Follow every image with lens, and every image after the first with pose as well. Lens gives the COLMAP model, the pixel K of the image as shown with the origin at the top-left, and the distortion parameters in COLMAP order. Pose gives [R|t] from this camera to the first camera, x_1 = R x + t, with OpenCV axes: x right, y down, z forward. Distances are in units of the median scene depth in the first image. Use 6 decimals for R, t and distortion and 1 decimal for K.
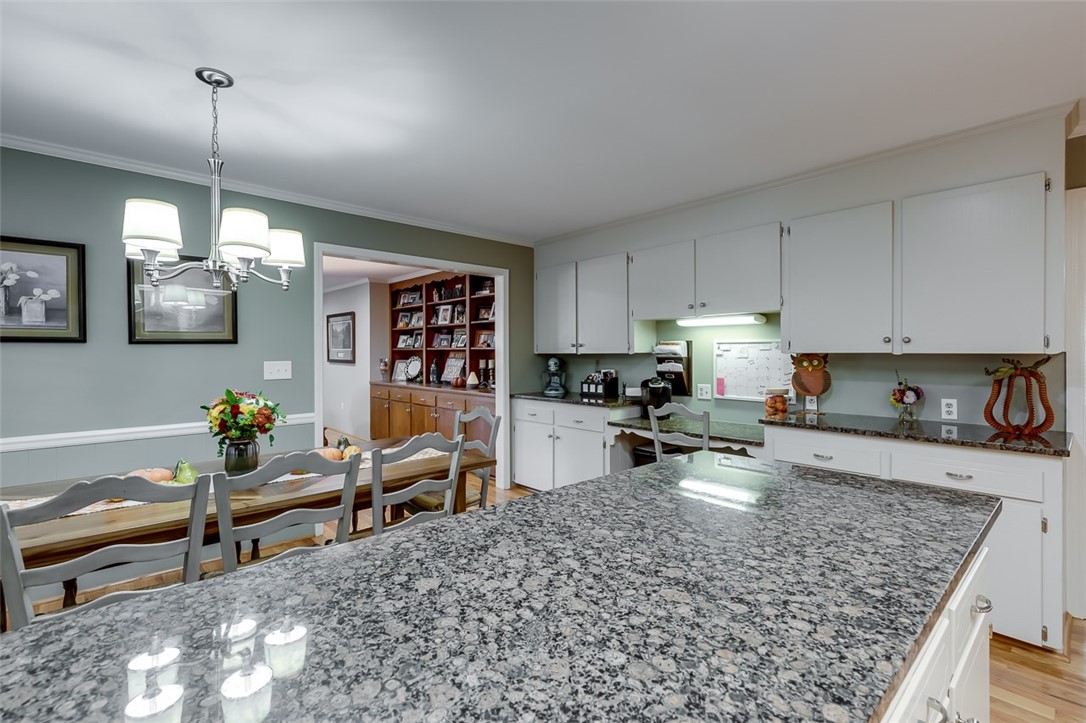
lens RADIAL K [[490.8, 0, 539.0], [0, 490.8, 366.9], [0, 0, 1]] dist [0.005223, -0.000751]
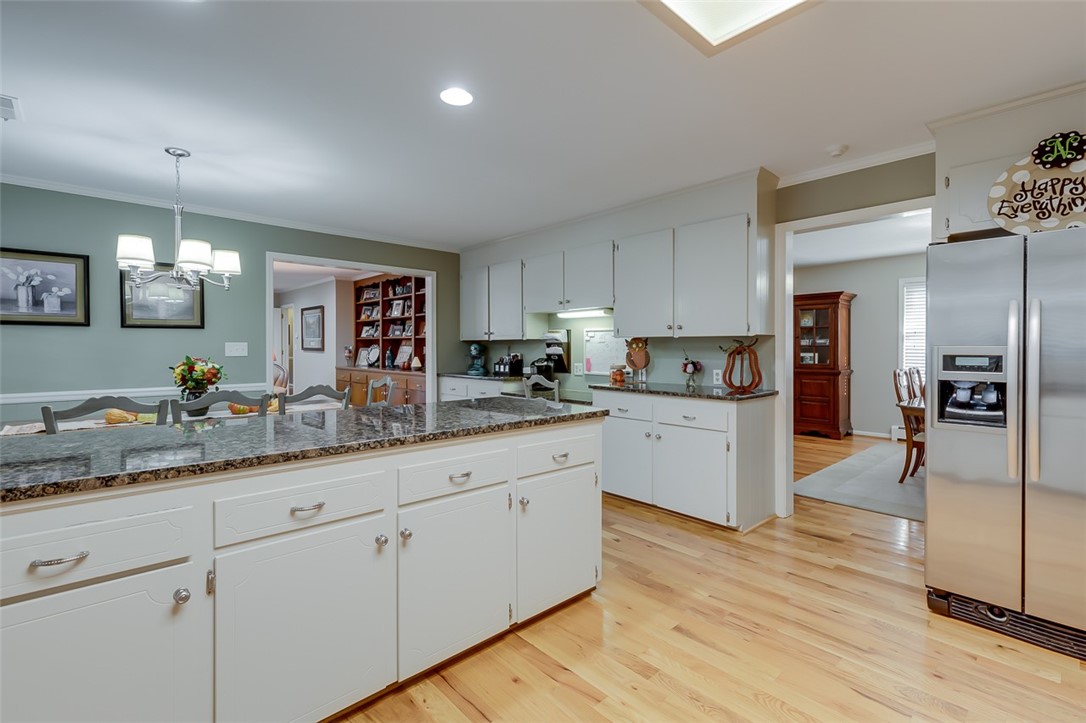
lens RADIAL K [[490.8, 0, 549.8], [0, 490.8, 363.3], [0, 0, 1]] dist [0.005223, -0.000751]
pose [[0.999826, 0.003082, 0.018405, 0.276486], [-0.003123, 0.999993, 0.002226, 0.037748], [-0.018398, -0.002283, 0.999828, -0.324591]]
